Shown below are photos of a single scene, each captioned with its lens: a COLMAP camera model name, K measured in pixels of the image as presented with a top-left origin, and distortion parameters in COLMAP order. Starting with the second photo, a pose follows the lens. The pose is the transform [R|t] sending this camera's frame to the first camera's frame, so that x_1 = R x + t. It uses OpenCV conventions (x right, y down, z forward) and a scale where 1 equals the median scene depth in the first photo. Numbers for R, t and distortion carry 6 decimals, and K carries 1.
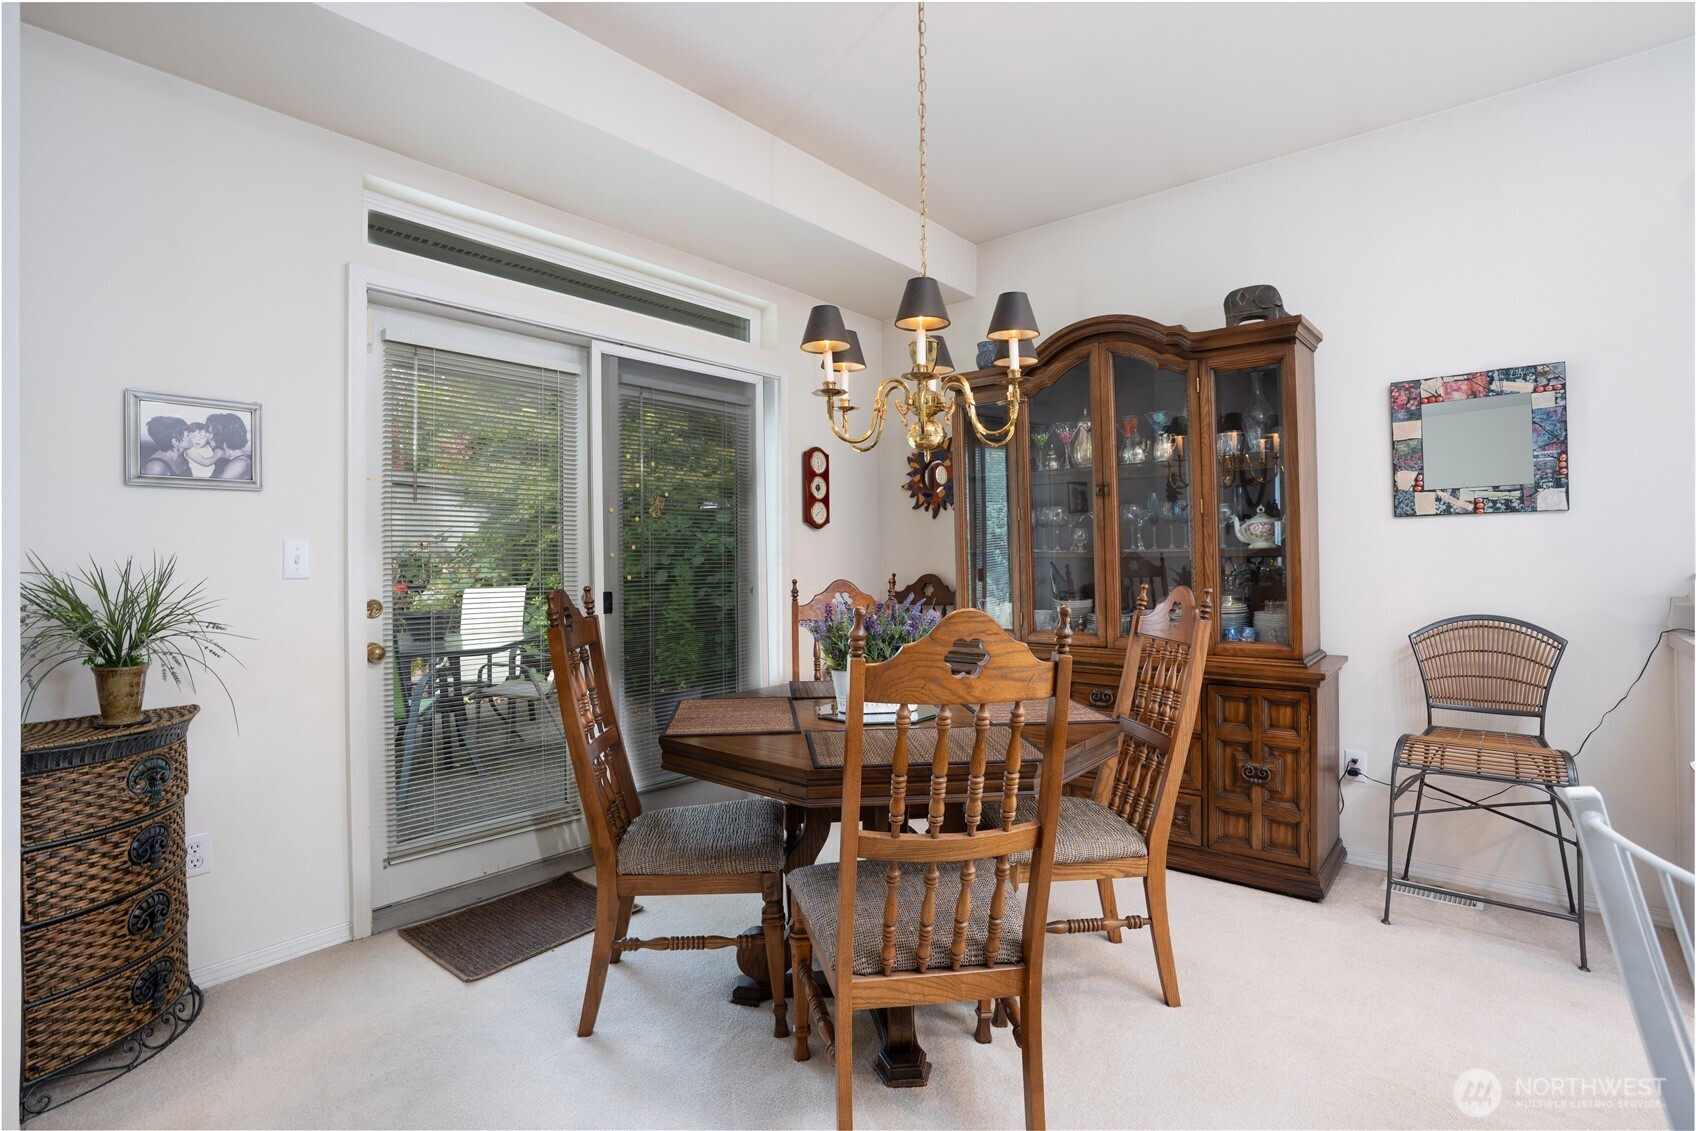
lens RADIAL K [[802.5, 0, 849.6], [0, 802.5, 556.3], [0, 0, 1]] dist [-0.044258, 0.003438]
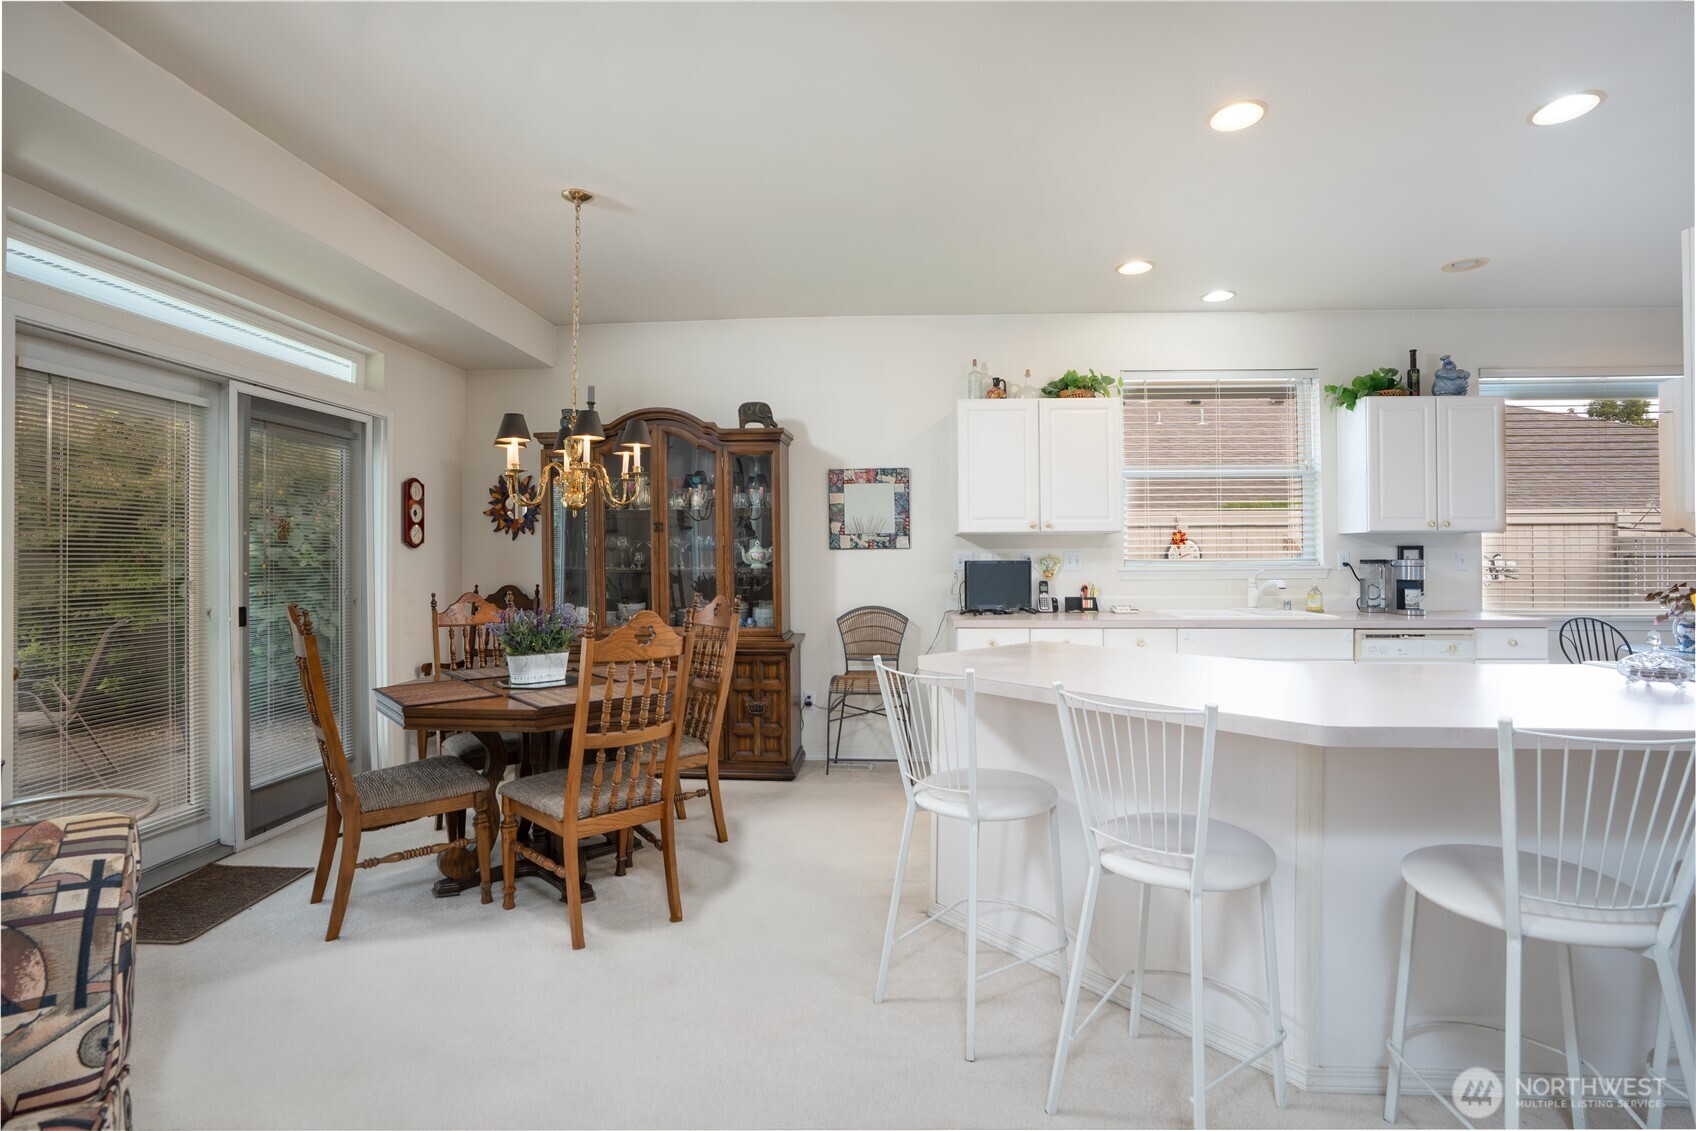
lens RADIAL K [[776.2, 0, 846.4], [0, 776.2, 557.1], [0, 0, 1]] dist [-0.044972, 0.011177]
pose [[0.806902, 0.006580, 0.590648, -0.263479], [-0.003958, 0.999976, -0.005732, -0.023908], [-0.590672, 0.002287, 0.806909, -0.368689]]
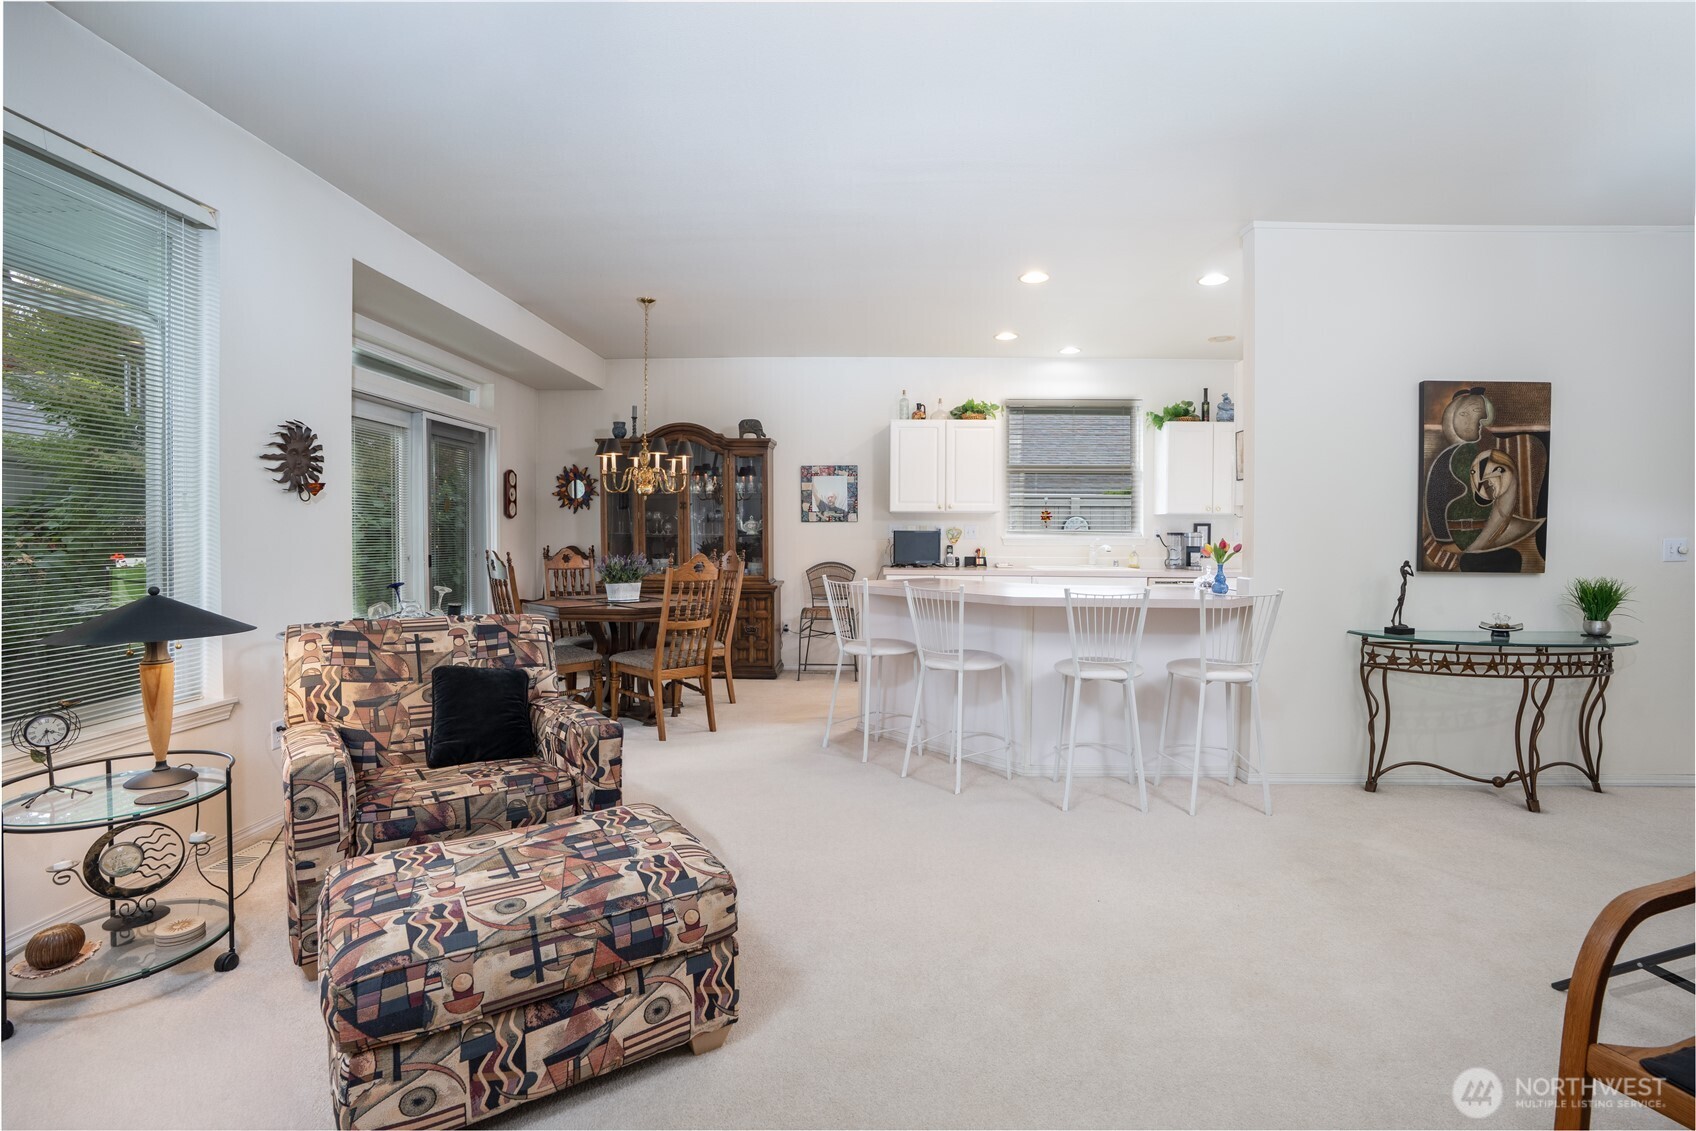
lens RADIAL K [[776.2, 0, 858.8], [0, 776.2, 557.4], [0, 0, 1]] dist [-0.044972, 0.011177]
pose [[0.775291, -0.006853, 0.631567, -0.677973], [-0.012091, 0.999597, 0.025690, -0.004983], [-0.631489, -0.027553, 0.774895, -0.963444]]
